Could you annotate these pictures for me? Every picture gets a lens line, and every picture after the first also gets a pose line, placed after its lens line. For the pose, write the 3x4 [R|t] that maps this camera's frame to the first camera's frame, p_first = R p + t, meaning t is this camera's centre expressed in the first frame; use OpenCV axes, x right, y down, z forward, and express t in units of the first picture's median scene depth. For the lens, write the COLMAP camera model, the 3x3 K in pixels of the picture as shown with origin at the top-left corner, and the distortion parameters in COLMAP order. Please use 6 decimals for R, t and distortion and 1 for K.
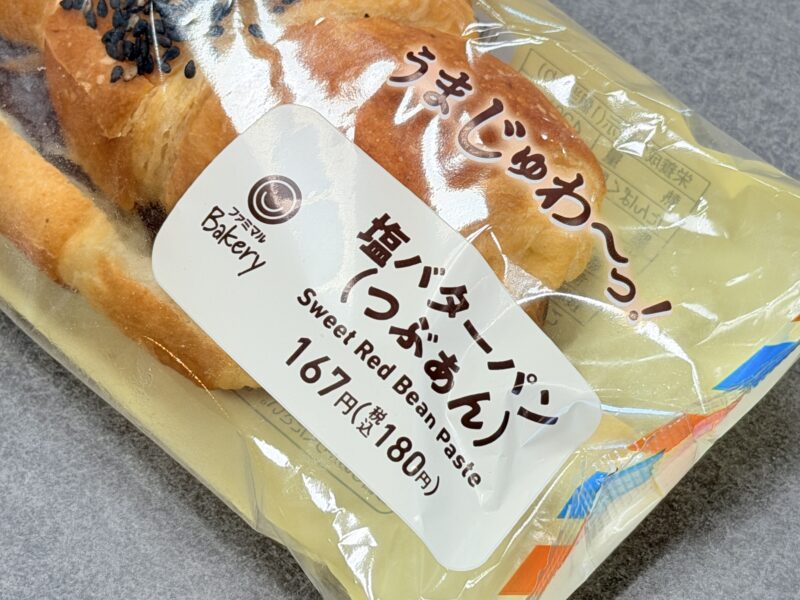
lens RADIAL K [[2334.9, 0, 400.0], [0, 2334.9, 300.0], [0, 0, 1]] dist [0.043447, -1.299904]
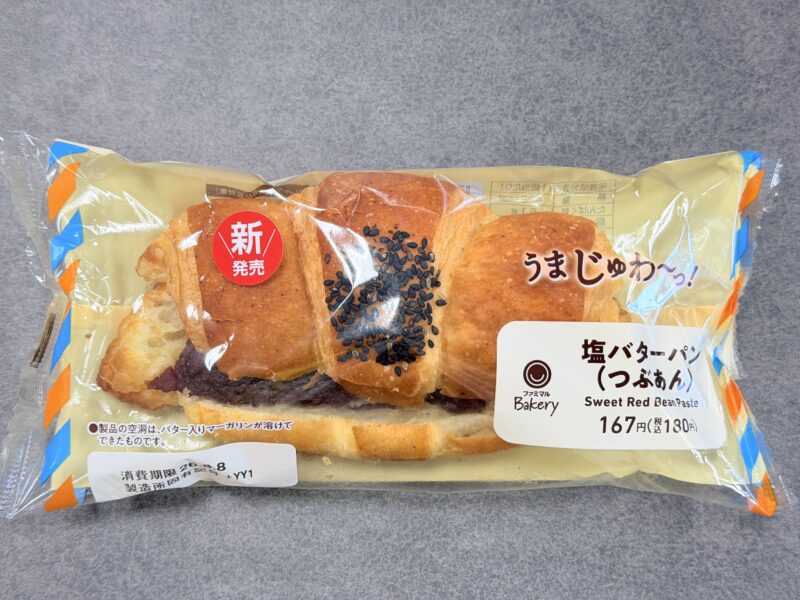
lens RADIAL K [[1109.9, 0, 400.0], [0, 1109.9, 300.0], [0, 0, 1]] dist [0.012113, 0.000266]
pose [[0.700867, -0.695513, 0.158262, -0.234719], [0.591227, 0.690575, 0.416601, -0.530832], [-0.399043, -0.198413, 0.895208, 0.252806]]
